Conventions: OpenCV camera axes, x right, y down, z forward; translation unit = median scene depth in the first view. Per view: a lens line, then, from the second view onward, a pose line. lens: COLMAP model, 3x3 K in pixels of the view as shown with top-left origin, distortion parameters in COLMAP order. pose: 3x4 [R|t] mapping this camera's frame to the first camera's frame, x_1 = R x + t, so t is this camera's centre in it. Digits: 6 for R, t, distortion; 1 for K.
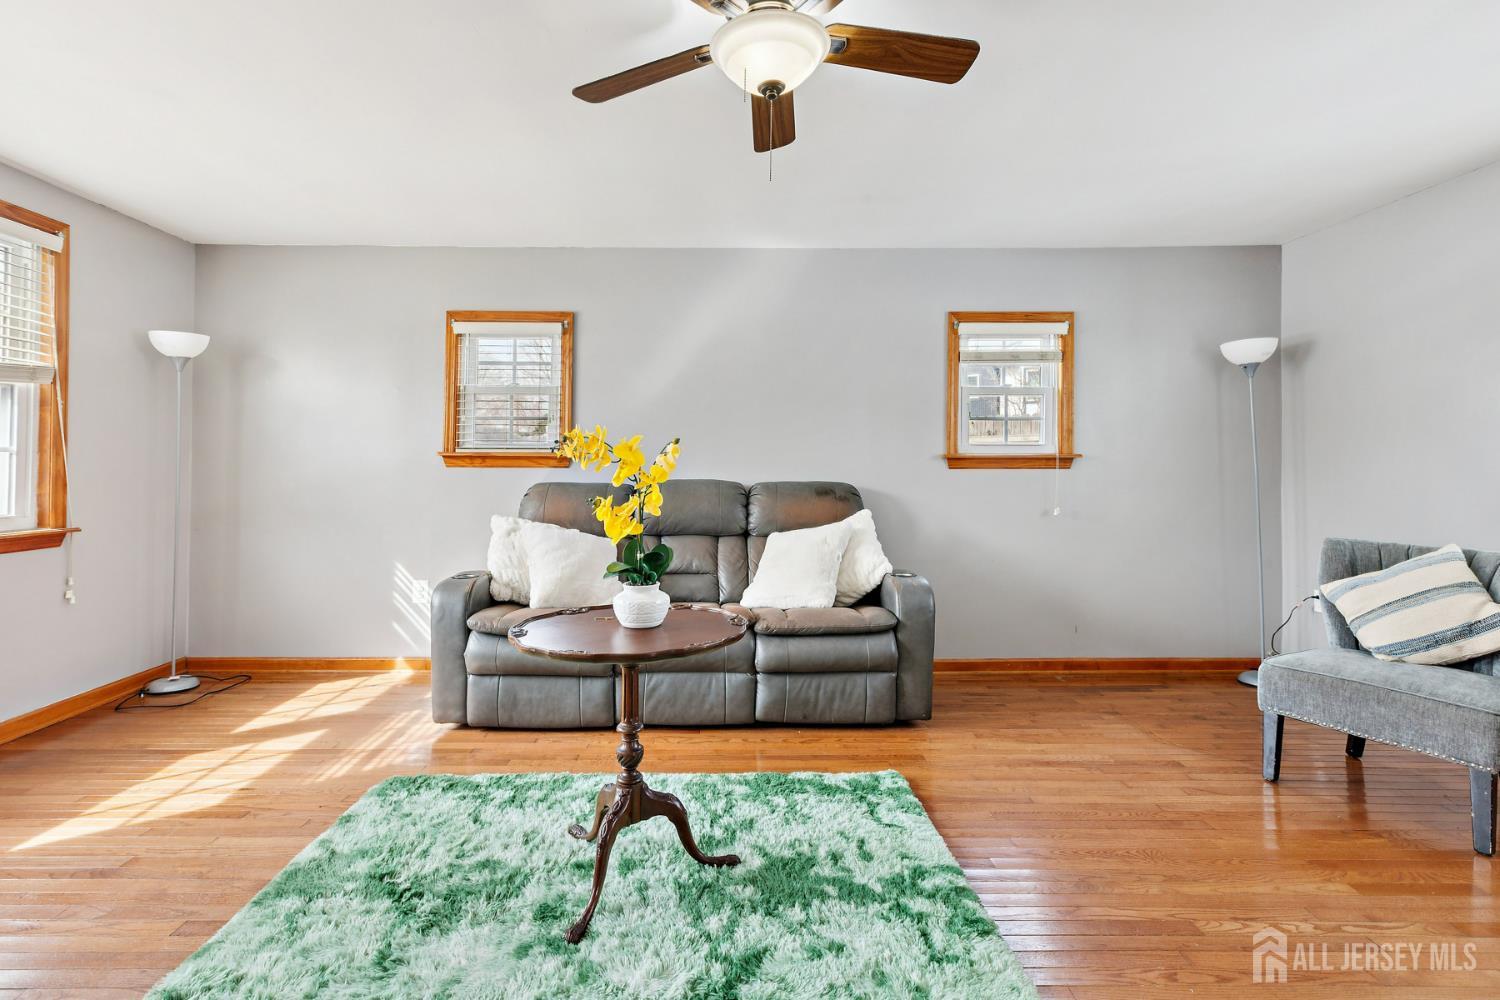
lens RADIAL K [[705.3, 0, 728.3], [0, 705.3, 469.6], [0, 0, 1]] dist [0.001046, 0.000009]
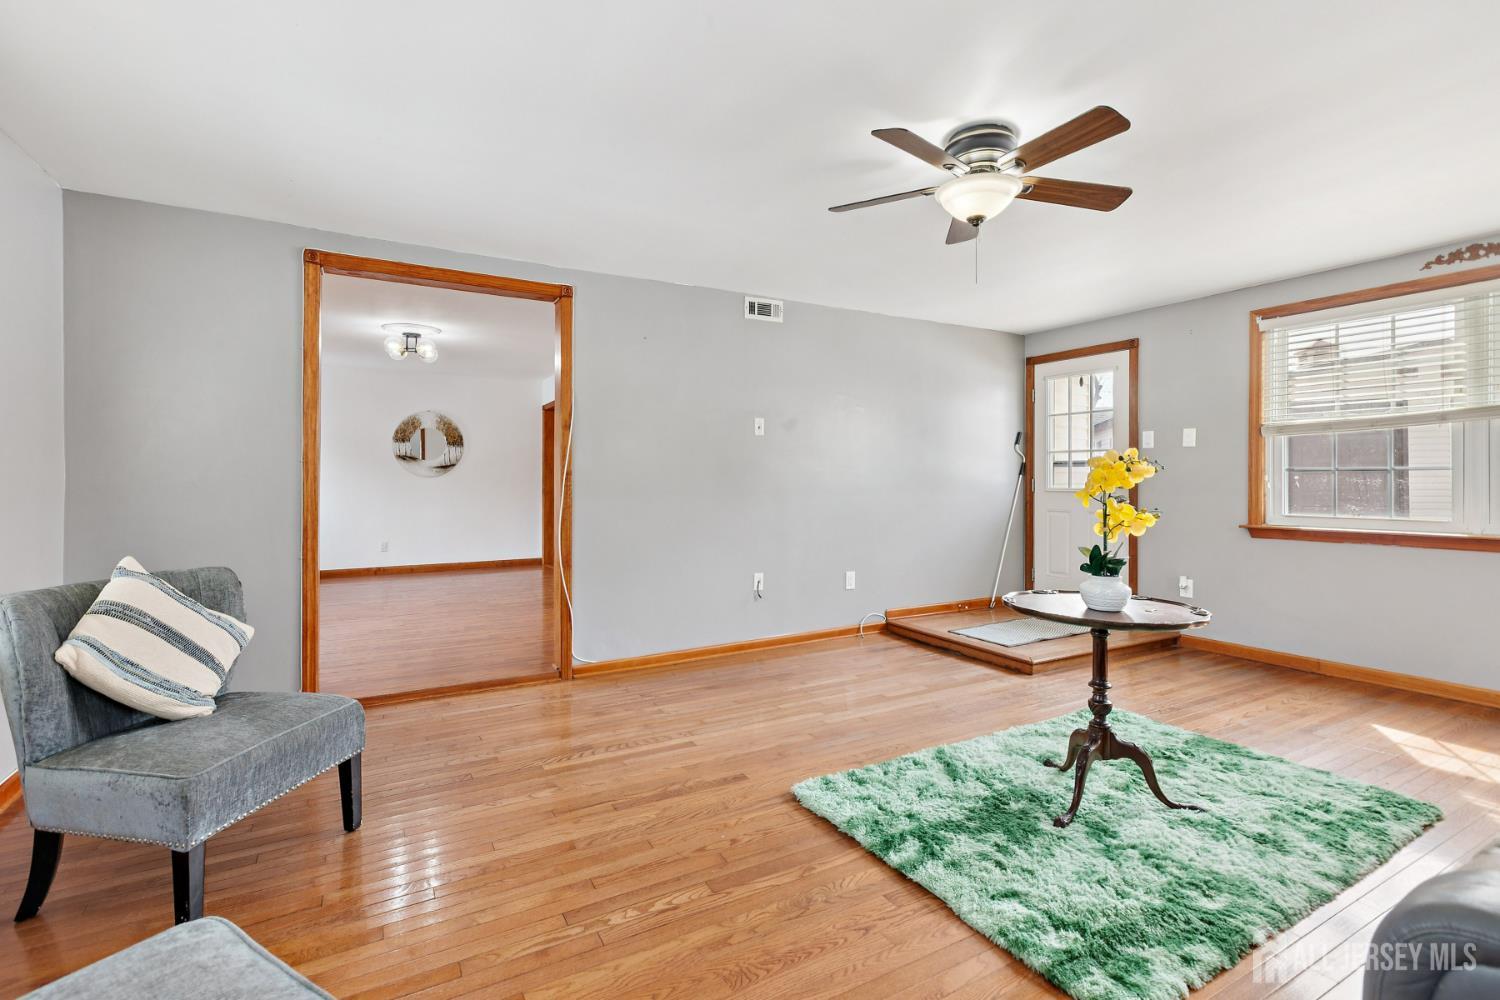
lens RADIAL K [[697.4, 0, 742.8], [0, 697.4, 477.8], [0, 0, 1]] dist [-0.000073, -0.000225]
pose [[-0.870859, -0.003470, -0.491521, 0.693214], [-0.003159, 0.999994, -0.001463, -0.001525], [0.491524, 0.000279, -0.870864, 1.183530]]
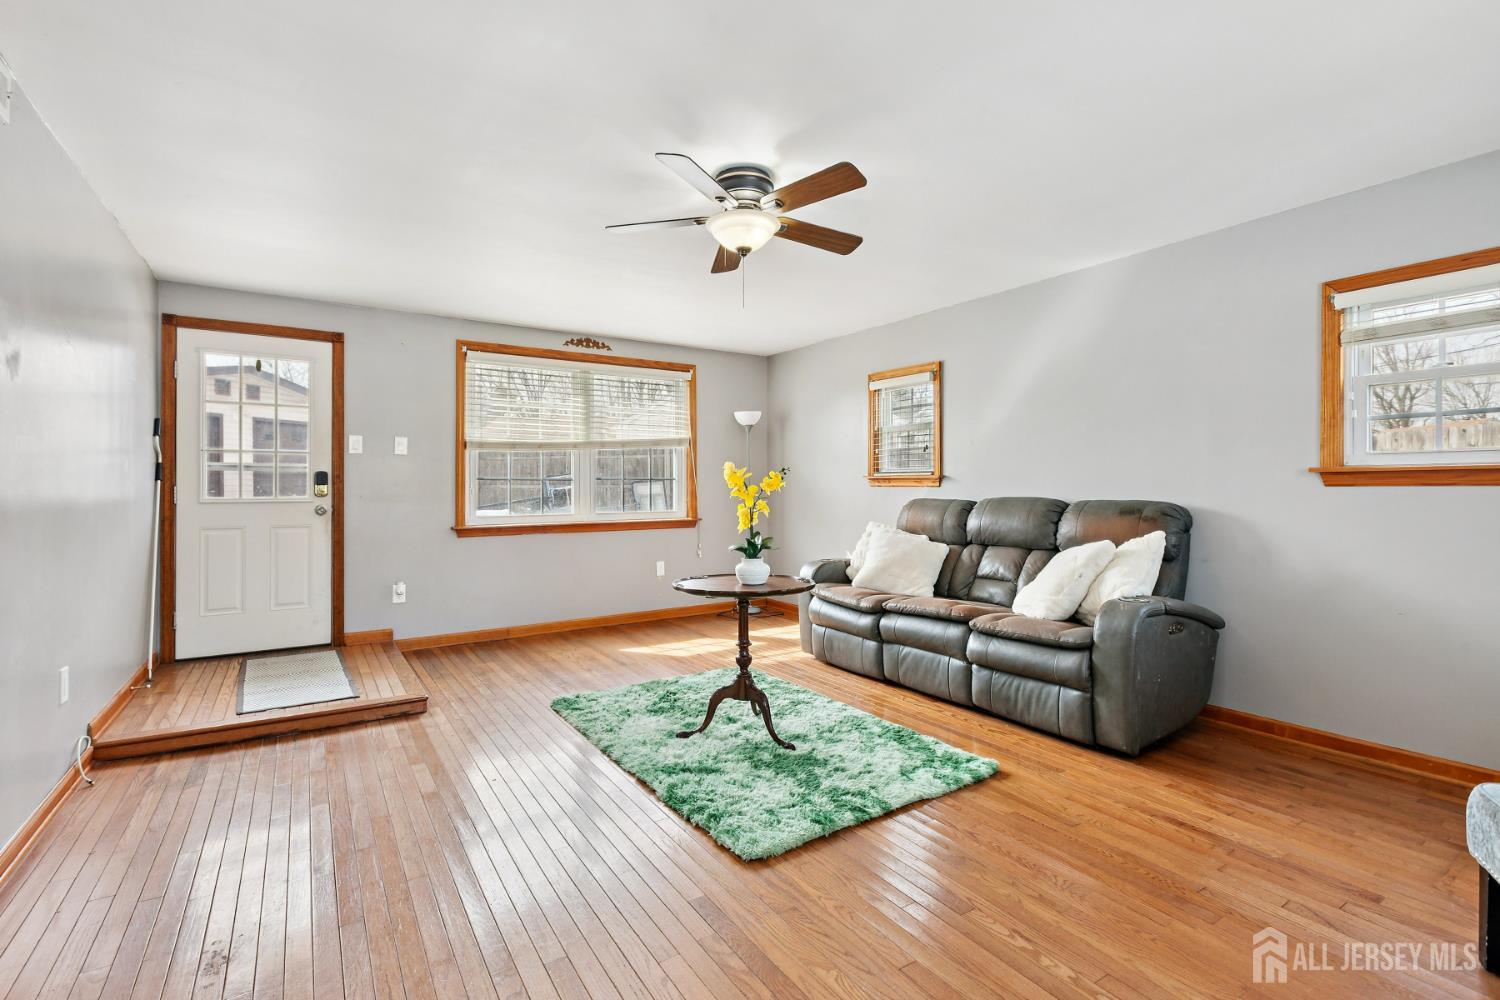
lens RADIAL K [[675.0, 0, 756.6], [0, 675.0, 492.3], [0, 0, 1]] dist [-0.000142, -0.000011]
pose [[0.554547, 0.002591, -0.832149, 0.795175], [0.000436, 0.999994, 0.003405, 0.004491], [0.832153, -0.002251, 0.554542, 0.097393]]
